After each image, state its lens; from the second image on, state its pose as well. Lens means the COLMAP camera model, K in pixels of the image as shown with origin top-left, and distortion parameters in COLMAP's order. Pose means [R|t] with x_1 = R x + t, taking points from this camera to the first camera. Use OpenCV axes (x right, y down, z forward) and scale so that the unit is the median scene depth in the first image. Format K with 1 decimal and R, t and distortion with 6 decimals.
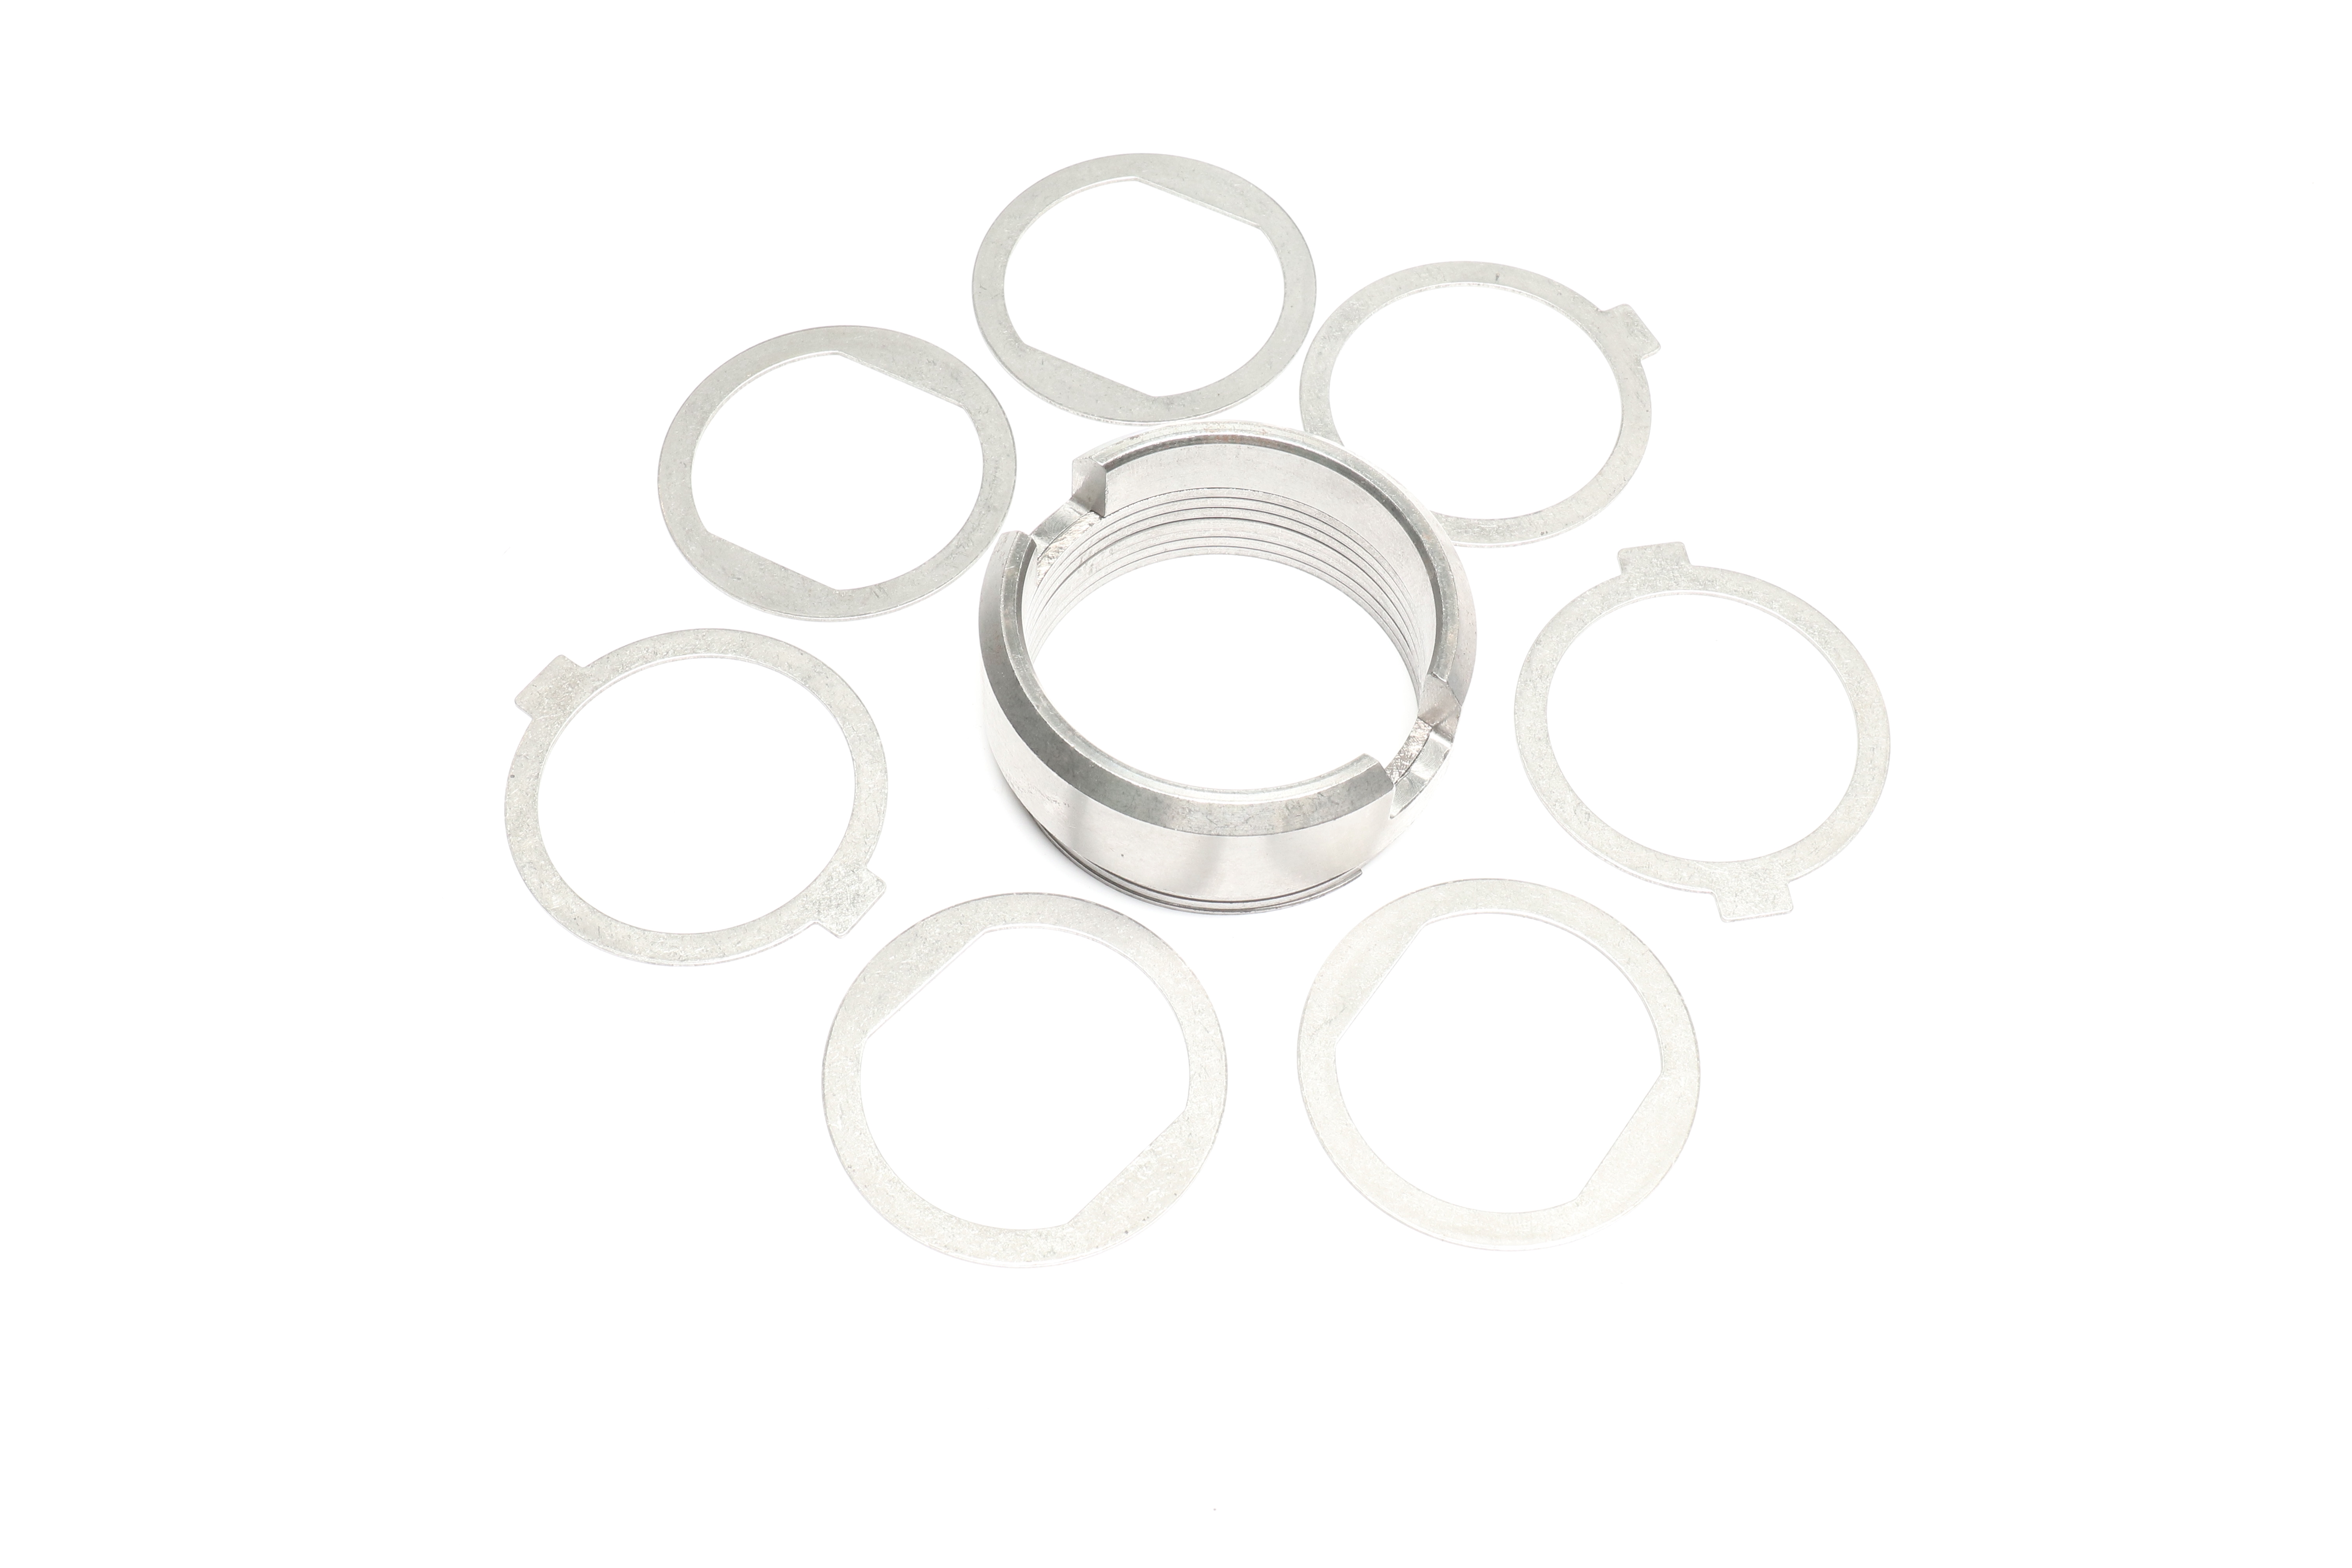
lens RADIAL K [[2915.5, 0, 1169.2], [0, 2915.5, 721.4], [0, 0, 1]] dist [0.002370, -0.000506]
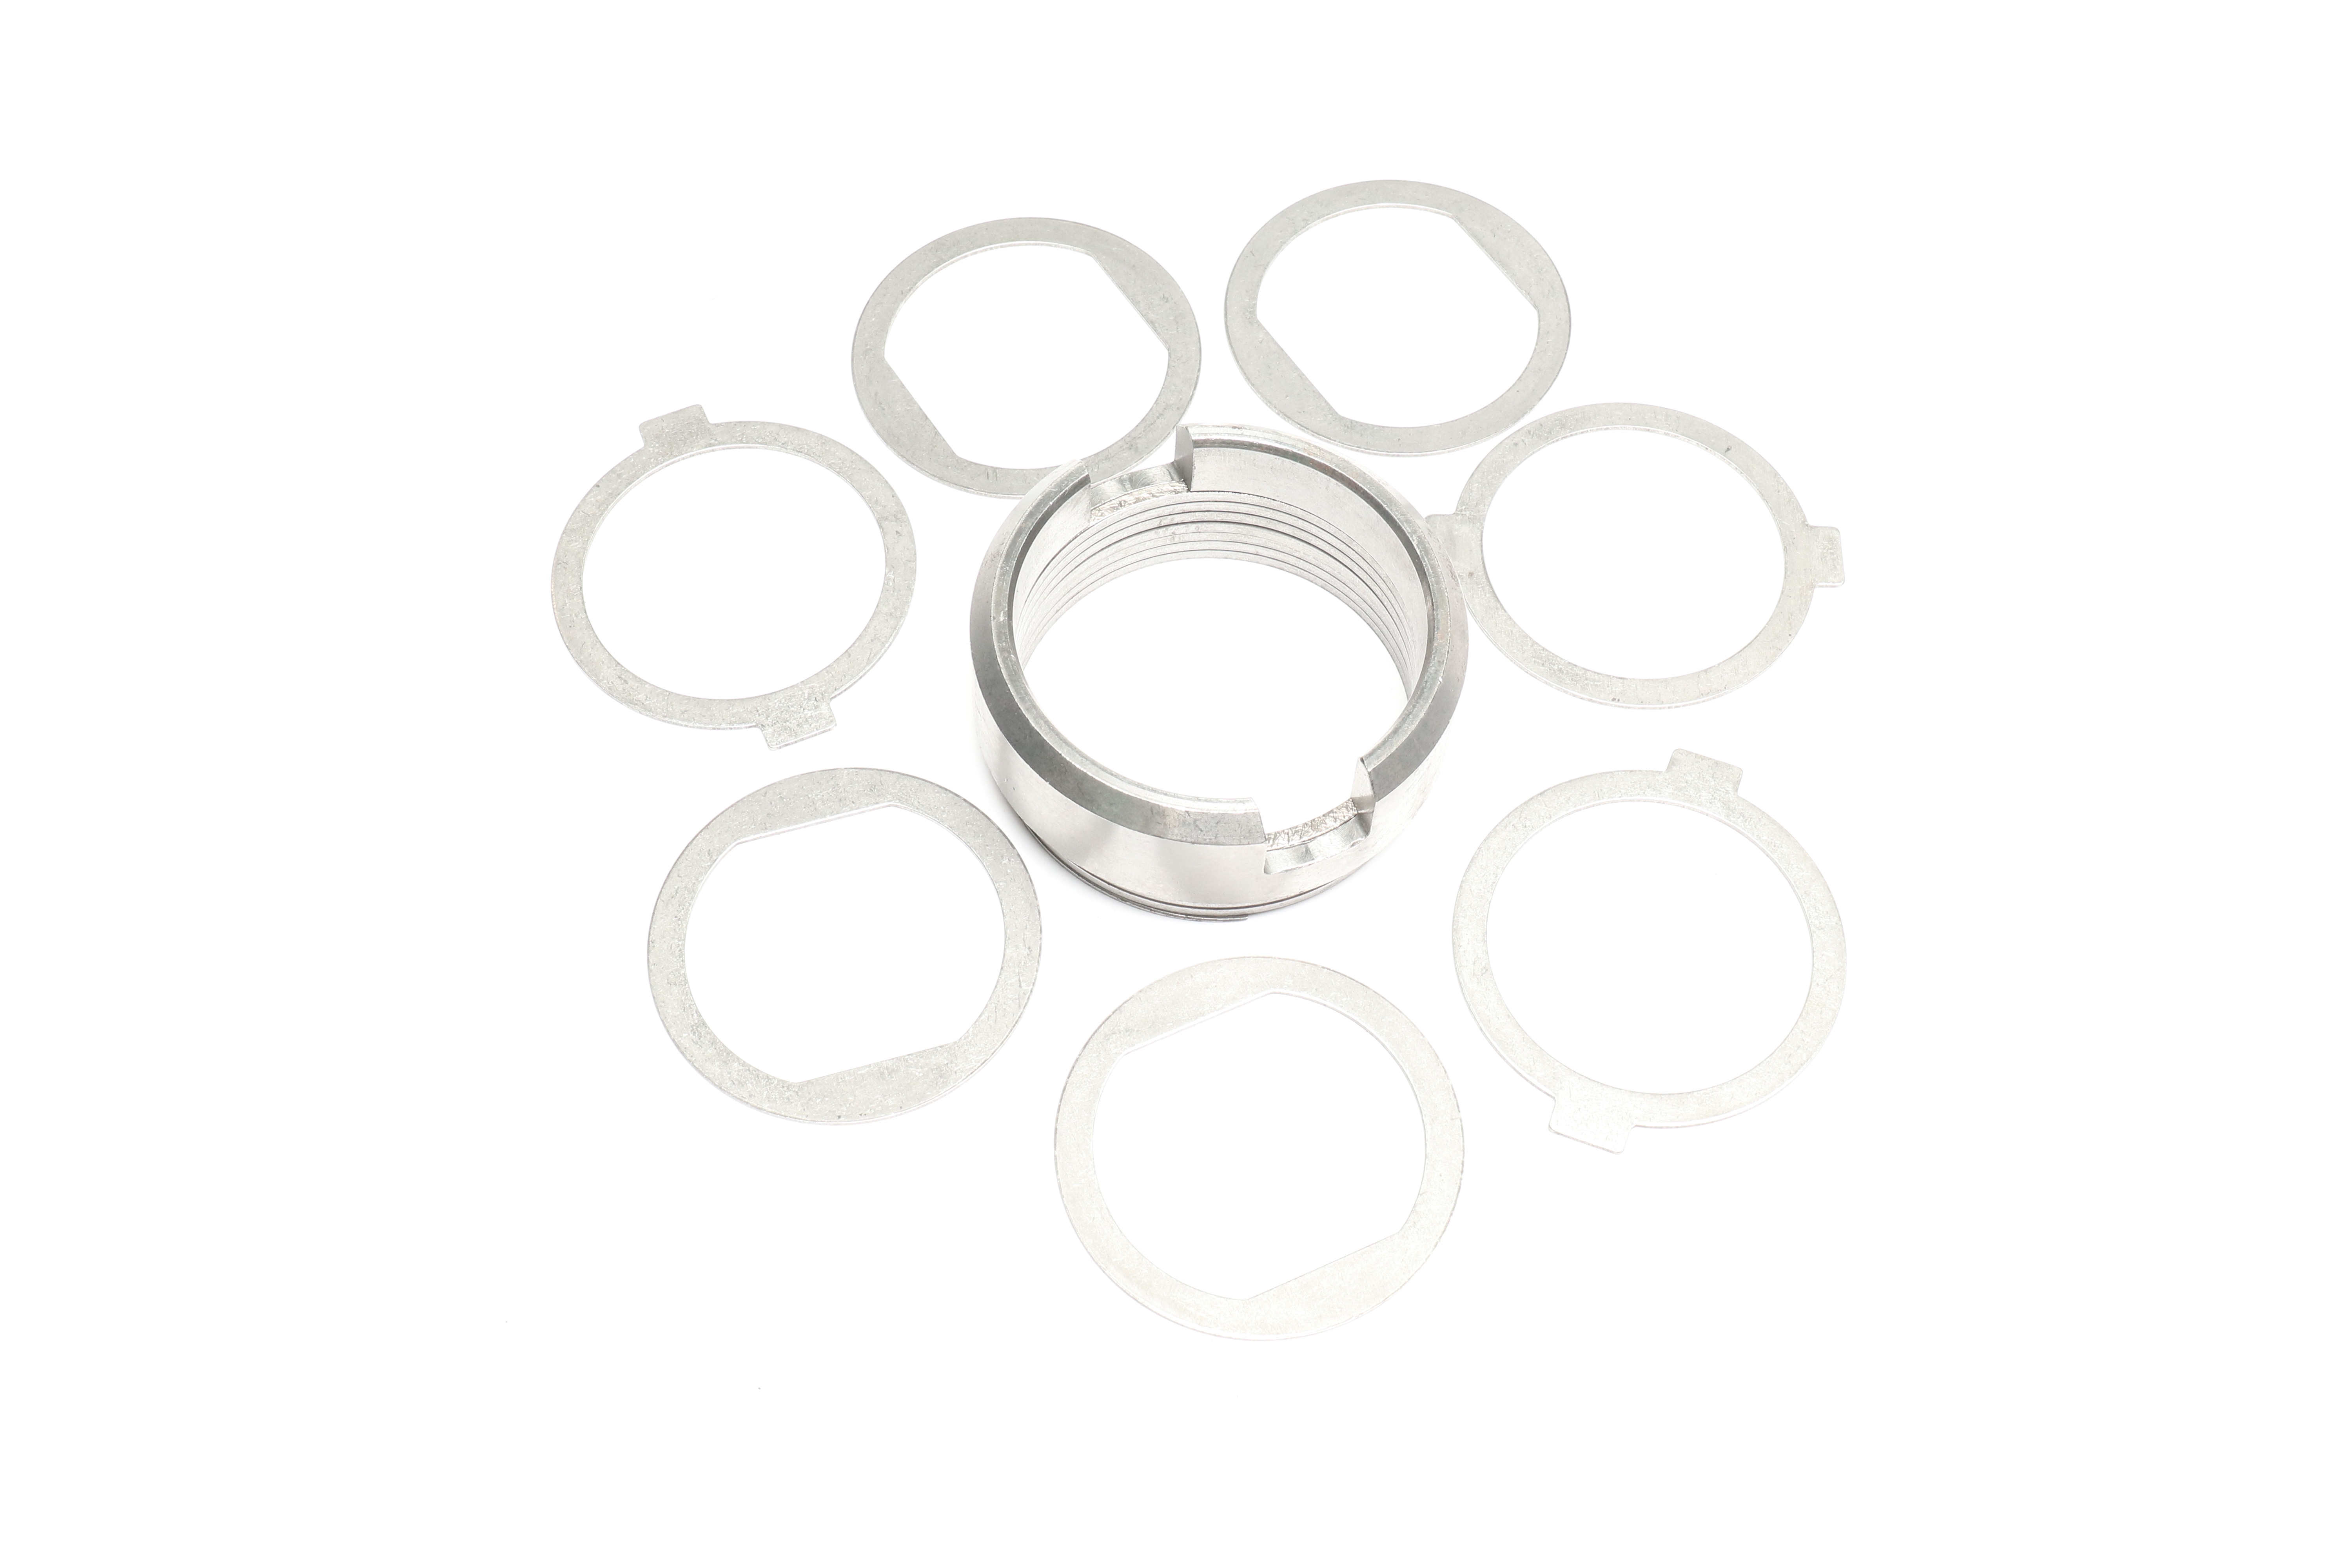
lens RADIAL K [[2915.5, 0, 1169.2], [0, 2915.5, 721.4], [0, 0, 1]] dist [0.002370, -0.000506]
pose [[0.867679, 0.424881, -0.258086, 0.258513], [-0.425835, 0.903119, 0.055137, -0.049600], [0.256509, 0.062061, 0.964547, 0.032707]]
